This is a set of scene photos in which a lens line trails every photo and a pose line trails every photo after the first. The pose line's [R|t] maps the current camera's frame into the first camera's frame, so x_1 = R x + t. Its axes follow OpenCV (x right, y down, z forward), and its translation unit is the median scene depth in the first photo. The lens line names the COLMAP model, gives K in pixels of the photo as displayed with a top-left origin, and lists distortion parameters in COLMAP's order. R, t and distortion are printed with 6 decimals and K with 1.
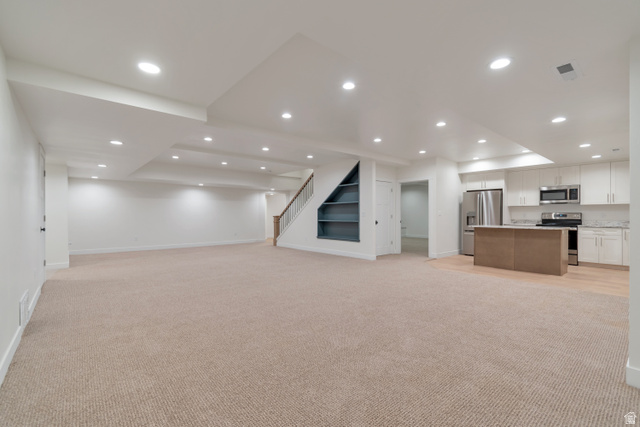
lens RADIAL K [[284.1, 0, 321.2], [0, 284.1, 215.0], [0, 0, 1]] dist [0.004359, -0.001091]
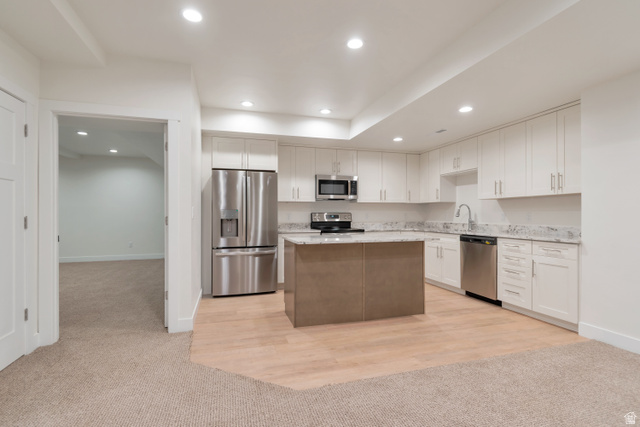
lens RADIAL K [[317.0, 0, 321.5], [0, 317.0, 218.3], [0, 0, 1]] dist [0.002611, -0.000072]
pose [[0.399306, -0.012032, 0.916739, 0.088796], [0.002912, 0.999925, 0.011855, -0.003097], [-0.916813, -0.002065, 0.399312, 0.718727]]
